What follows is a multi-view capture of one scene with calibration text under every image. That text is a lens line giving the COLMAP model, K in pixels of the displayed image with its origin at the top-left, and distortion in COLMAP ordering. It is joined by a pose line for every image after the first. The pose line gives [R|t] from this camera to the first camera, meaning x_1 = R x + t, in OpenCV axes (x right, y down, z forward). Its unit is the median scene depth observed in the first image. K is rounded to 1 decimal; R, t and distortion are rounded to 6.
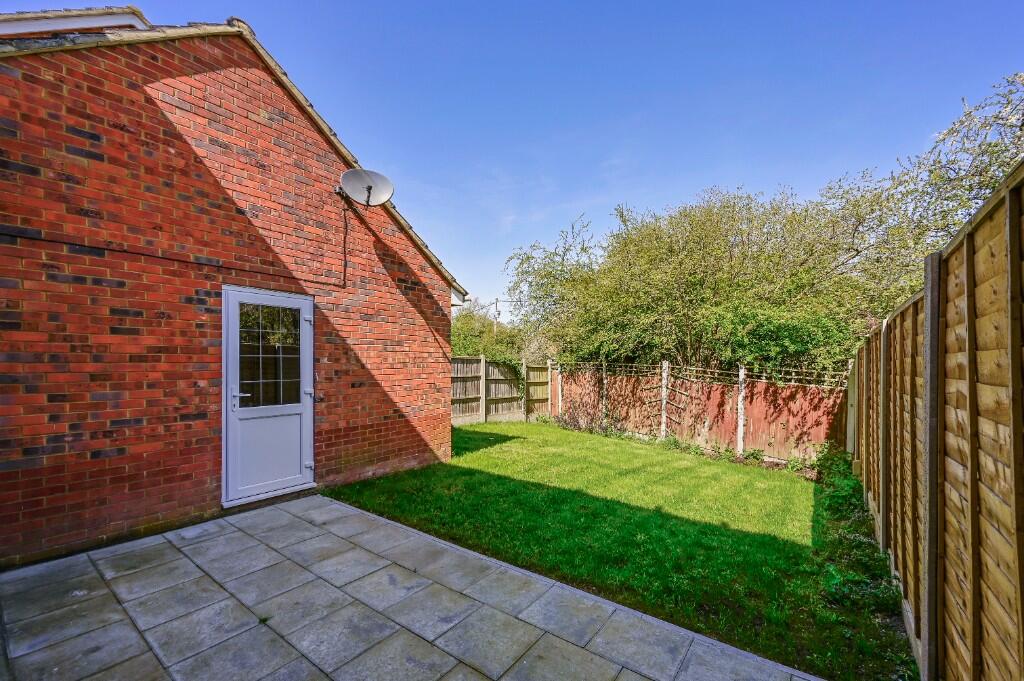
lens RADIAL K [[420.2, 0, 517.1], [0, 420.2, 357.0], [0, 0, 1]] dist [-0.002957, -0.000154]
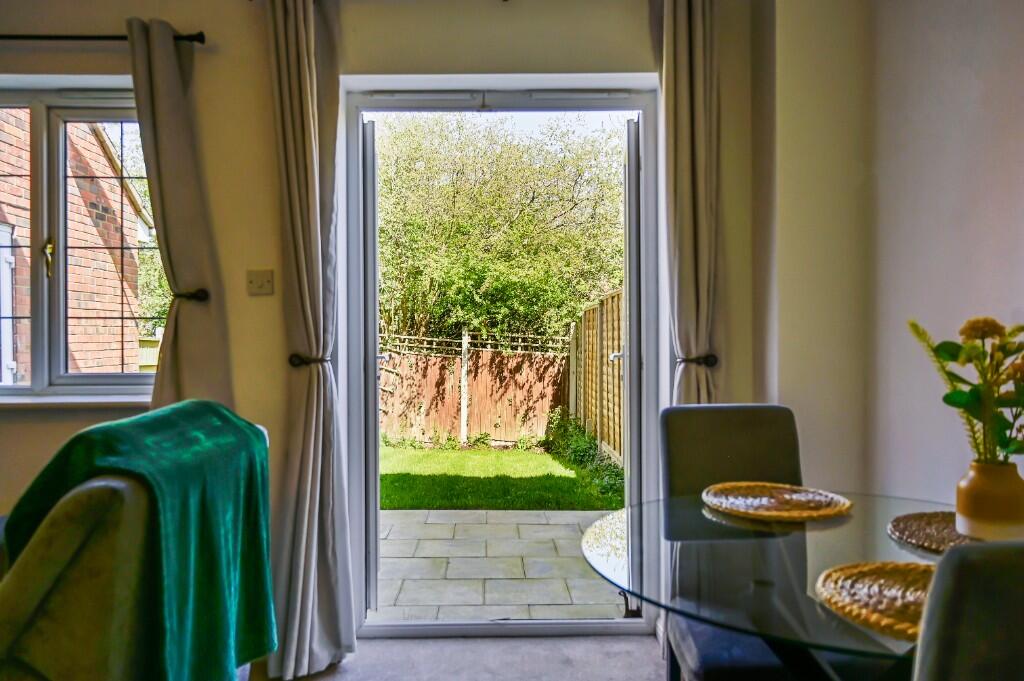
lens RADIAL K [[869.7, 0, 512.0], [0, 869.7, 341.6], [0, 0, 1]] dist [0.006298, 0.004135]
pose [[0.787783, -0.013533, 0.615805, -0.444208], [0.005908, 0.999879, 0.014415, 0.016793], [-0.615925, -0.007718, 0.787767, -0.387336]]
